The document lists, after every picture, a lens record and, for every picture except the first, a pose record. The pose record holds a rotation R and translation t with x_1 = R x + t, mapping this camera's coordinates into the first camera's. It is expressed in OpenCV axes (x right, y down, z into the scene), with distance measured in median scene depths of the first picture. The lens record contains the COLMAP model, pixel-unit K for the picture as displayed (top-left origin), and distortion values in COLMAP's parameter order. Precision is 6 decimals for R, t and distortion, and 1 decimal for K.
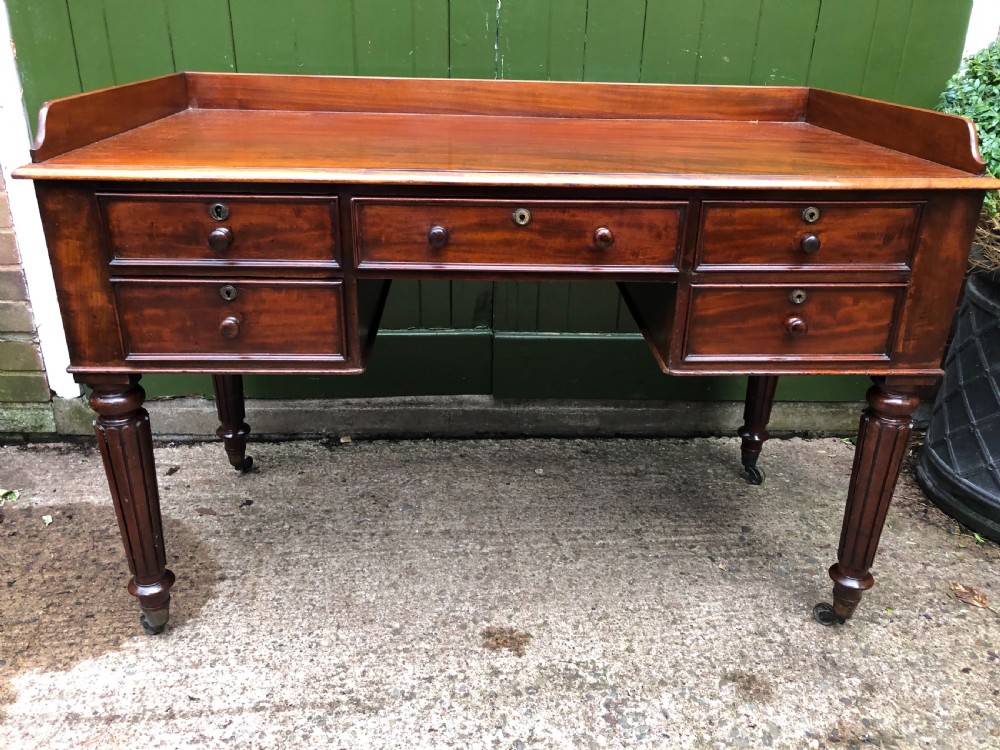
lens RADIAL K [[826.6, 0, 504.2], [0, 826.6, 365.7], [0, 0, 1]] dist [0.004940, 0.017233]
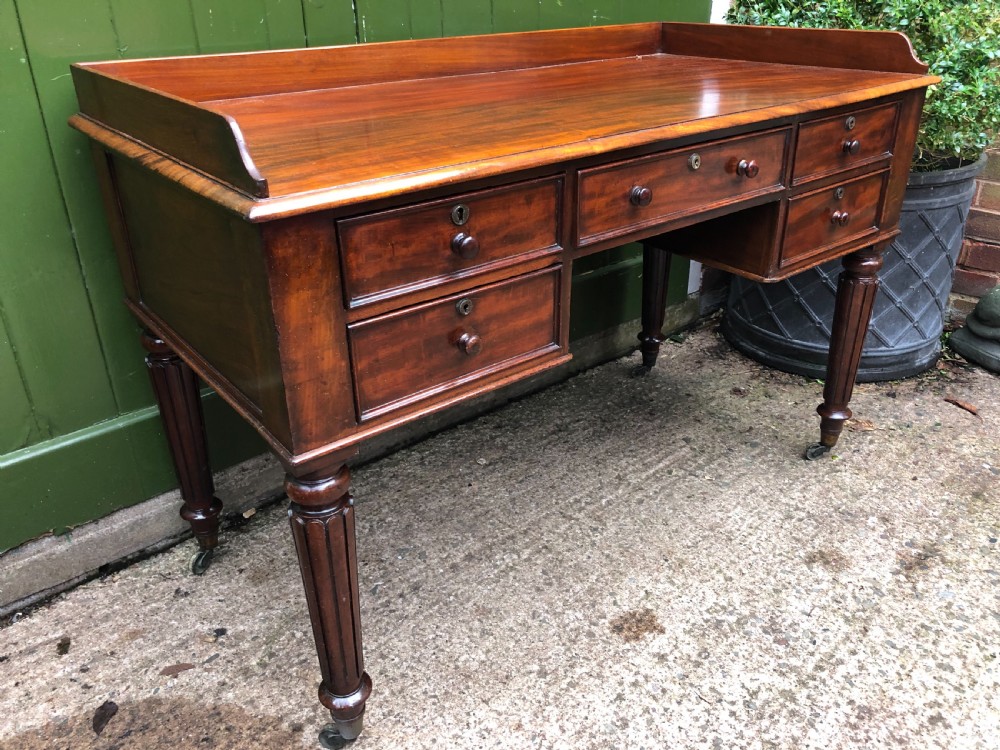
lens RADIAL K [[826.6, 0, 510.4], [0, 826.6, 365.8], [0, 0, 1]] dist [0.004940, 0.017233]
pose [[0.797639, -0.296630, 0.525151, -0.512772], [0.266124, 0.954451, 0.134909, -0.123077], [-0.541249, 0.032147, 0.840248, 0.245190]]
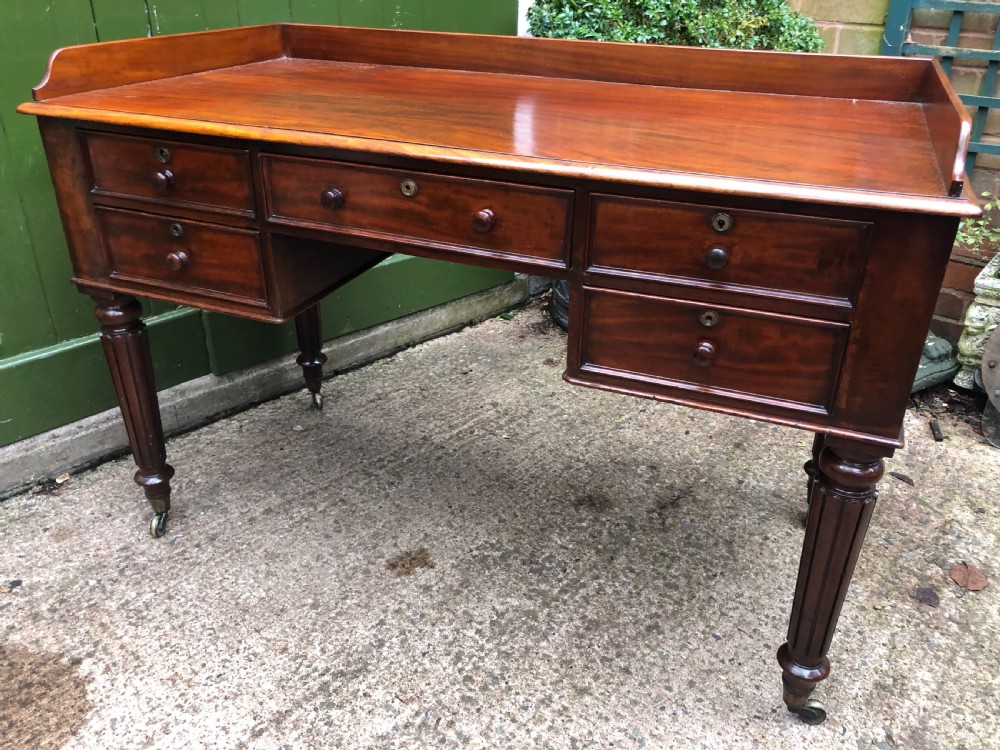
lens RADIAL K [[826.6, 0, 505.0], [0, 826.6, 366.6], [0, 0, 1]] dist [0.004940, 0.017233]
pose [[0.746261, -0.311253, 0.588401, -0.440225], [0.268195, 0.949615, 0.162180, -0.049307], [-0.609234, 0.036777, 0.792137, 0.061753]]
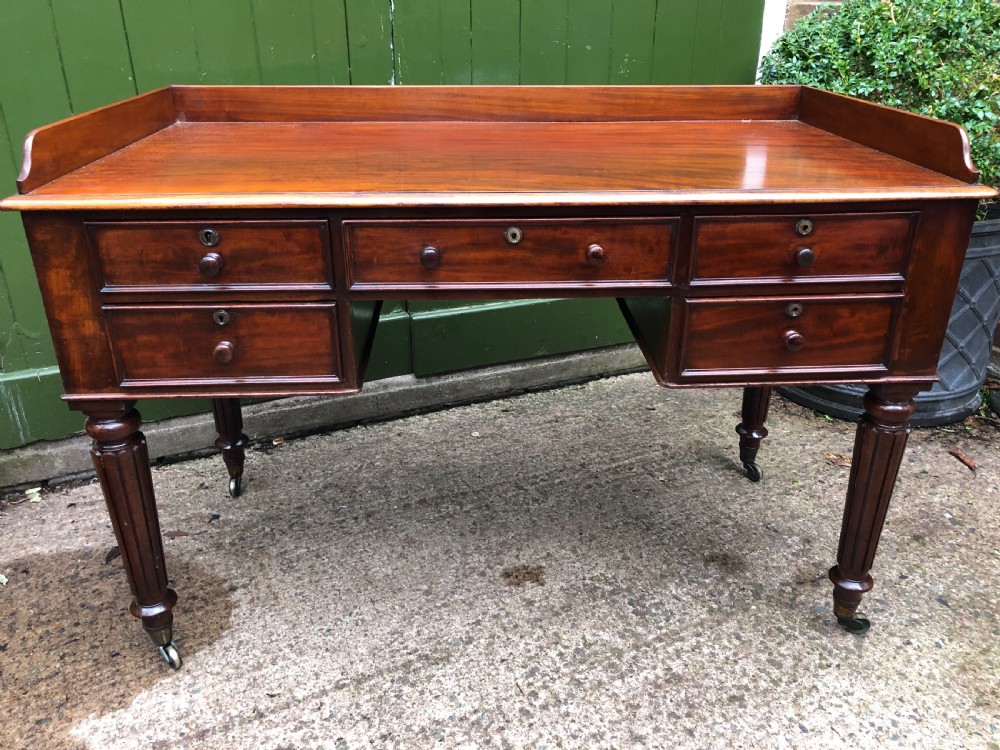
lens RADIAL K [[826.6, 0, 506.1], [0, 826.6, 363.8], [0, 0, 1]] dist [0.004940, 0.017233]
pose [[0.941051, -0.160953, 0.297518, -0.298043], [0.154657, 0.986954, 0.044746, -0.008272], [-0.300839, 0.003905, 0.953667, -0.067968]]
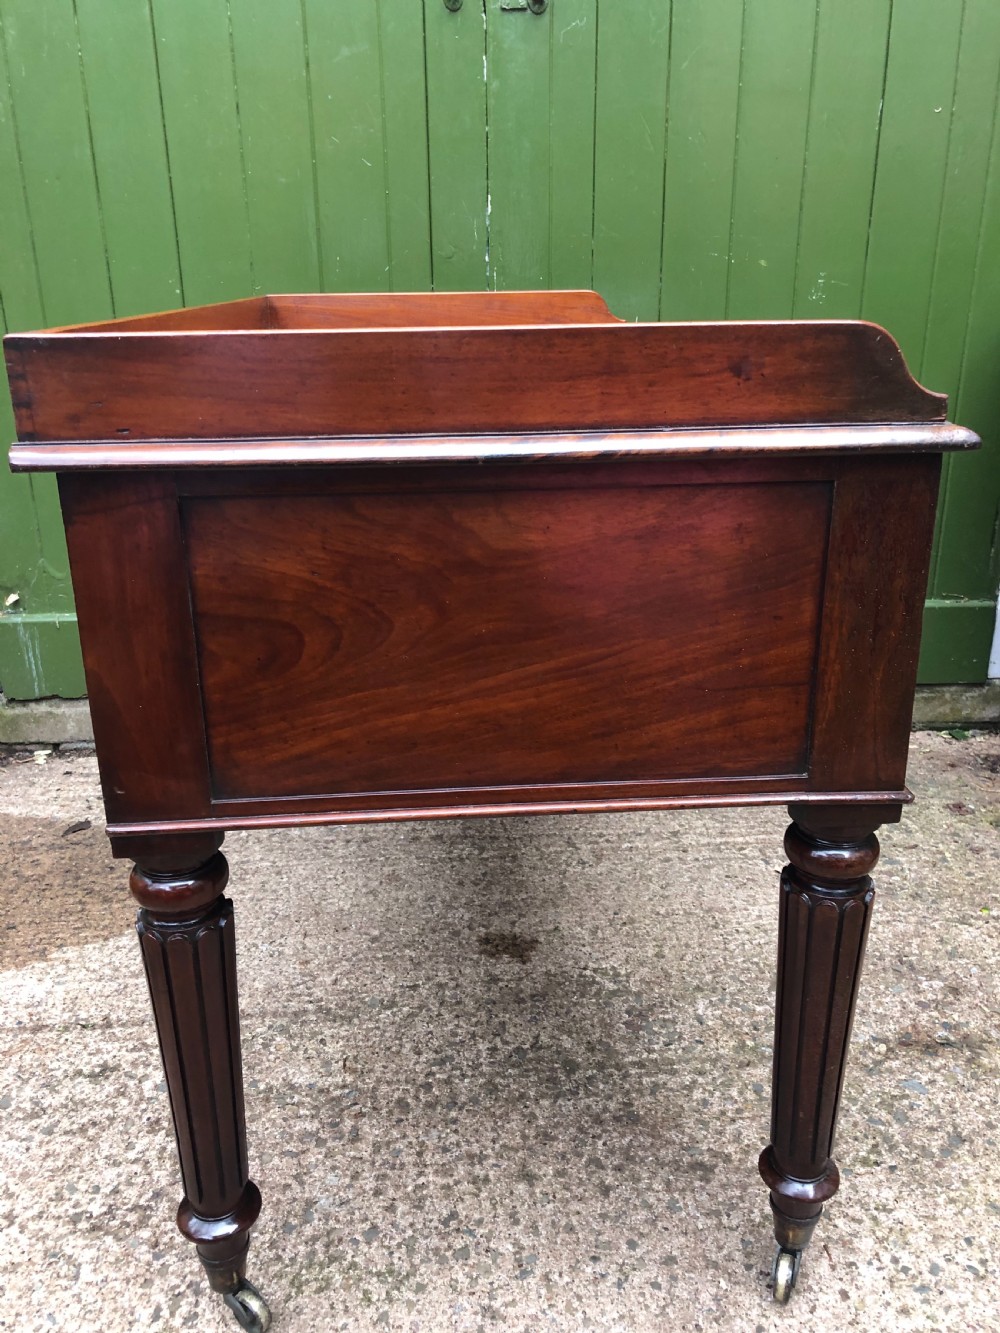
lens RADIAL K [[1101.9, 0, 492.7], [0, 1101.9, 653.3], [0, 0, 1]] dist [0.004940, 0.017233]
pose [[0.998953, -0.024069, -0.038910, 0.035190], [0.021203, 0.997146, -0.072460, 0.114988], [0.040543, 0.071559, 0.996612, -0.108365]]
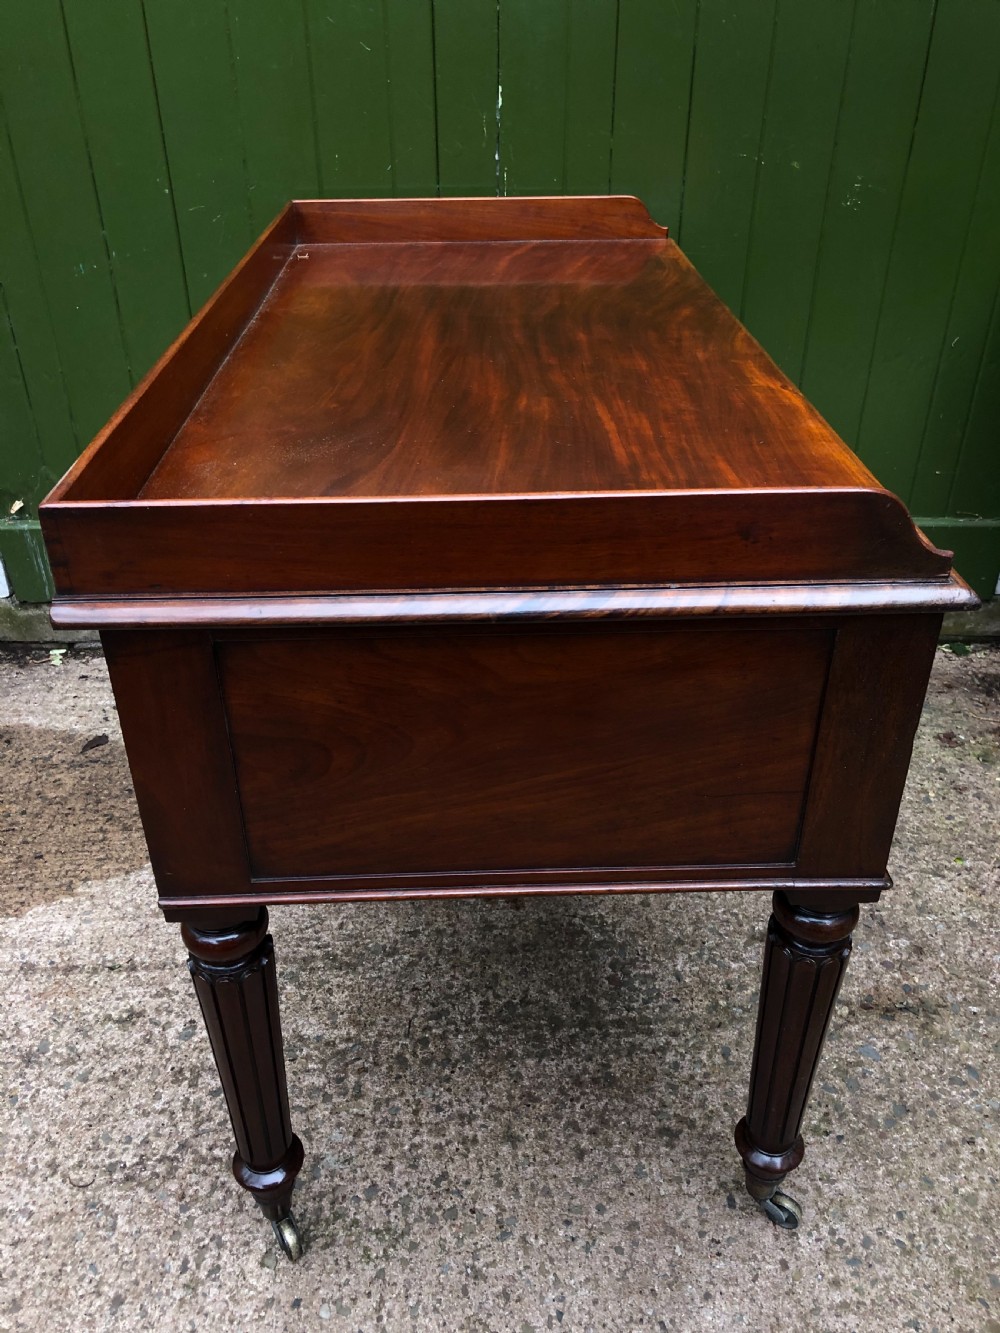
lens RADIAL K [[1101.9, 0, 494.0], [0, 1101.9, 657.6], [0, 0, 1]] dist [0.004940, 0.017233]
pose [[0.998355, 0.001855, -0.057309, 0.056229], [0.006057, 0.990471, 0.137585, -0.069957], [0.057018, -0.137706, 0.988831, -0.113950]]
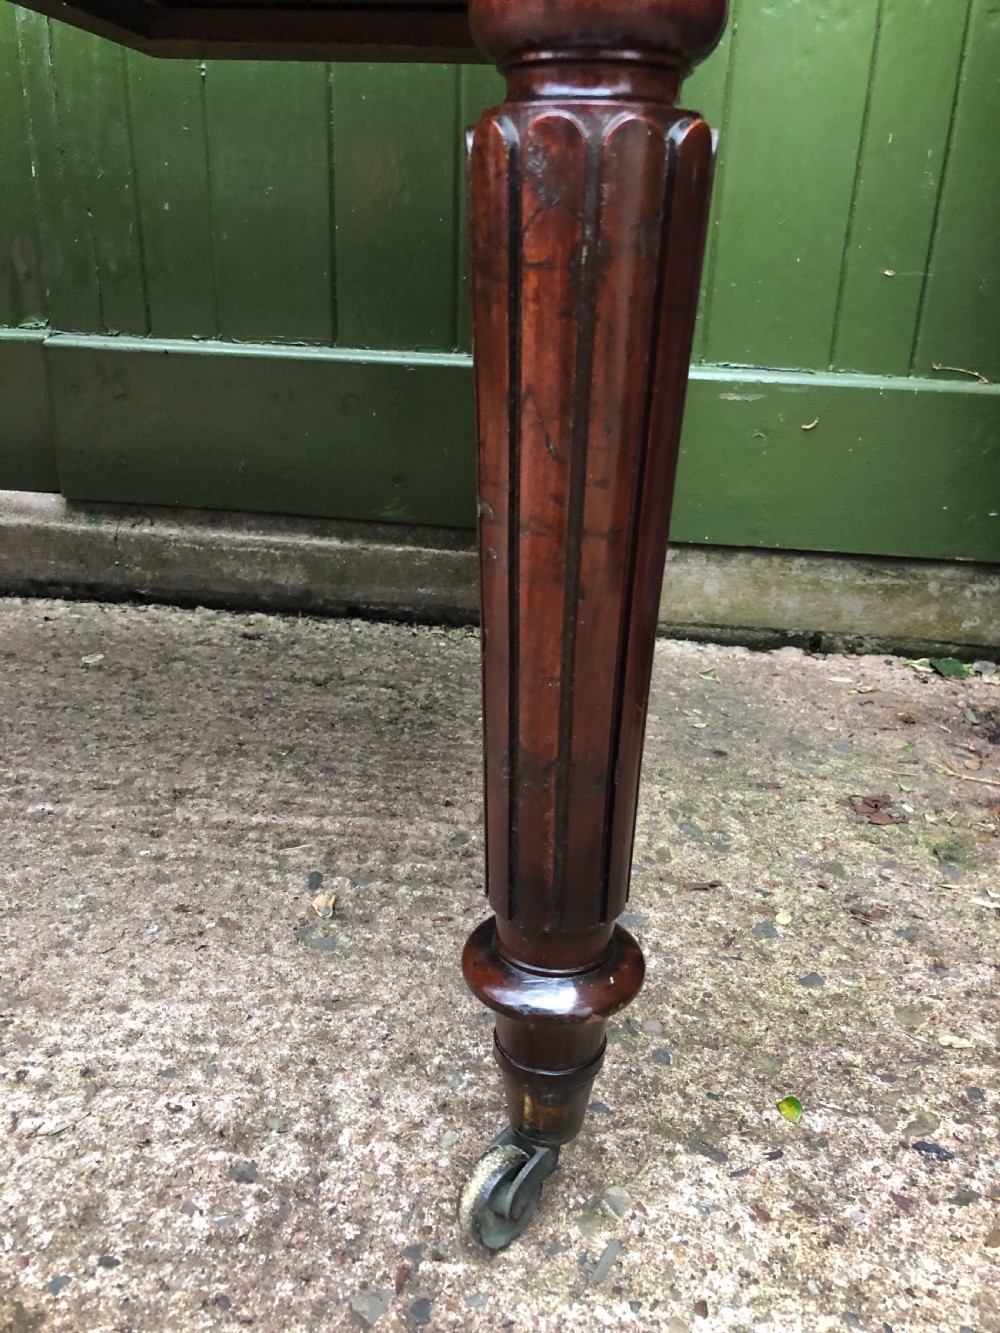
lens RADIAL K [[1101.9, 0, 505.2], [0, 1101.9, 657.3], [0, 0, 1]] dist [0.004940, 0.017233]
pose [[0.985440, 0.067935, -0.155859, 0.428052], [-0.075402, 0.996247, -0.042500, 0.176714], [0.152387, 0.053634, 0.986865, 0.644575]]
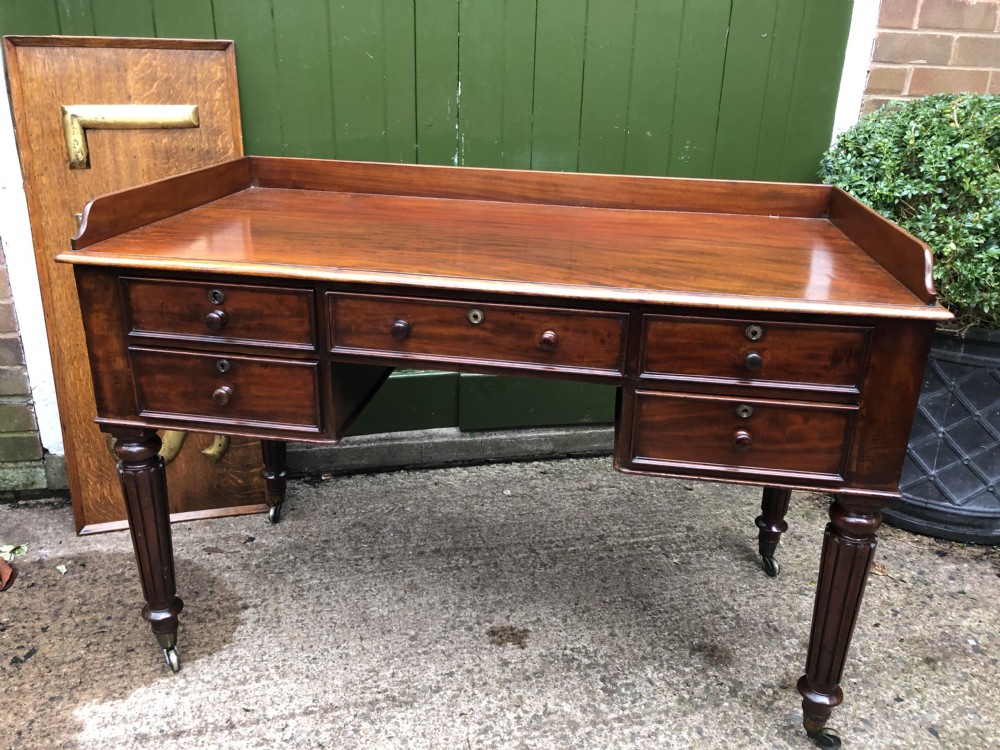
lens RADIAL K [[826.6, 0, 503.0], [0, 826.6, 362.5], [0, 0, 1]] dist [0.004940, 0.017233]
pose [[0.990034, -0.049820, 0.131725, -0.134616], [0.054919, 0.997864, -0.035365, -0.012970], [-0.129682, 0.042247, 0.990655, -0.166549]]
